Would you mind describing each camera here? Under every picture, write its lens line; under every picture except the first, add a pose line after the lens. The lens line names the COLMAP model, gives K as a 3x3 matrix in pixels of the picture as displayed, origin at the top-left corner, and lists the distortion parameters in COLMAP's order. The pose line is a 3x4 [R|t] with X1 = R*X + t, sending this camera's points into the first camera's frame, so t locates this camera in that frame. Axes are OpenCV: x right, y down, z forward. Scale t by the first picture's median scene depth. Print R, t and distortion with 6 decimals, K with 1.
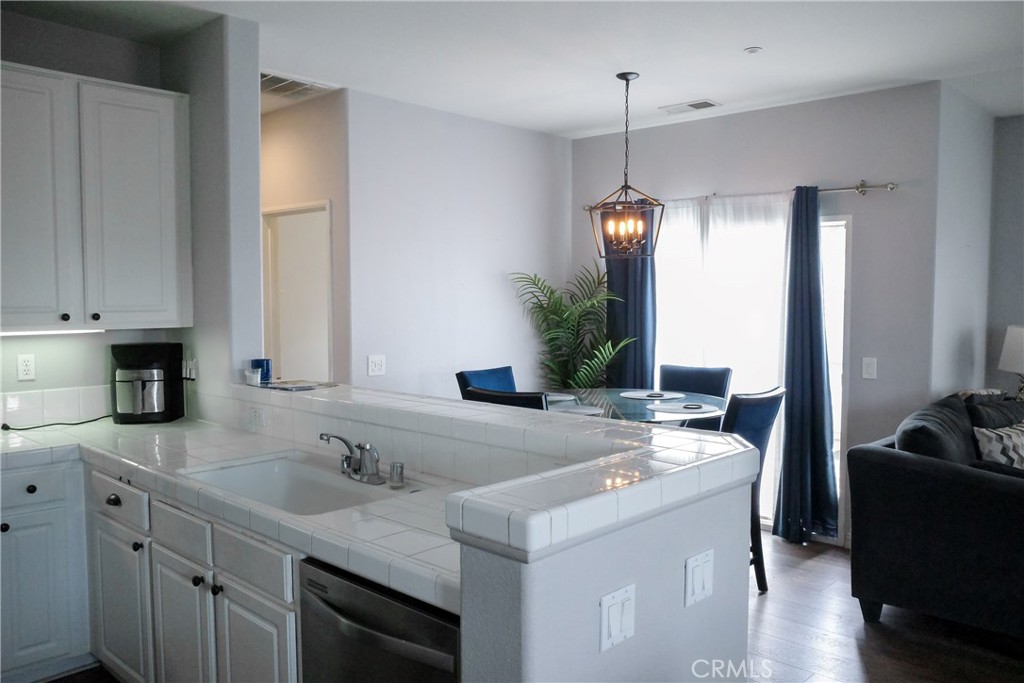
lens RADIAL K [[809.5, 0, 504.8], [0, 809.5, 345.3], [0, 0, 1]] dist [-0.061159, 0.063678]
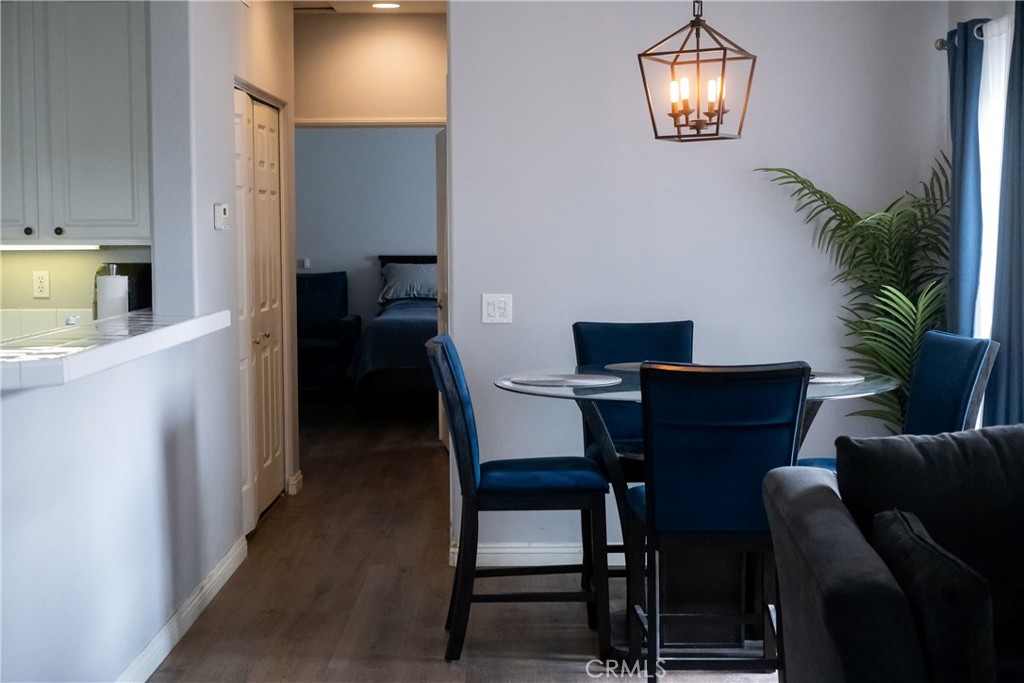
lens RADIAL K [[1545.3, 0, 512.0], [0, 1545.3, 341.5], [0, 0, 1]] dist [0.026606, 0.059236]
pose [[0.691358, 0.051990, -0.720639, 1.107278], [-0.040139, 0.998631, 0.033538, 0.010805], [0.721396, 0.005739, 0.692499, 0.117635]]
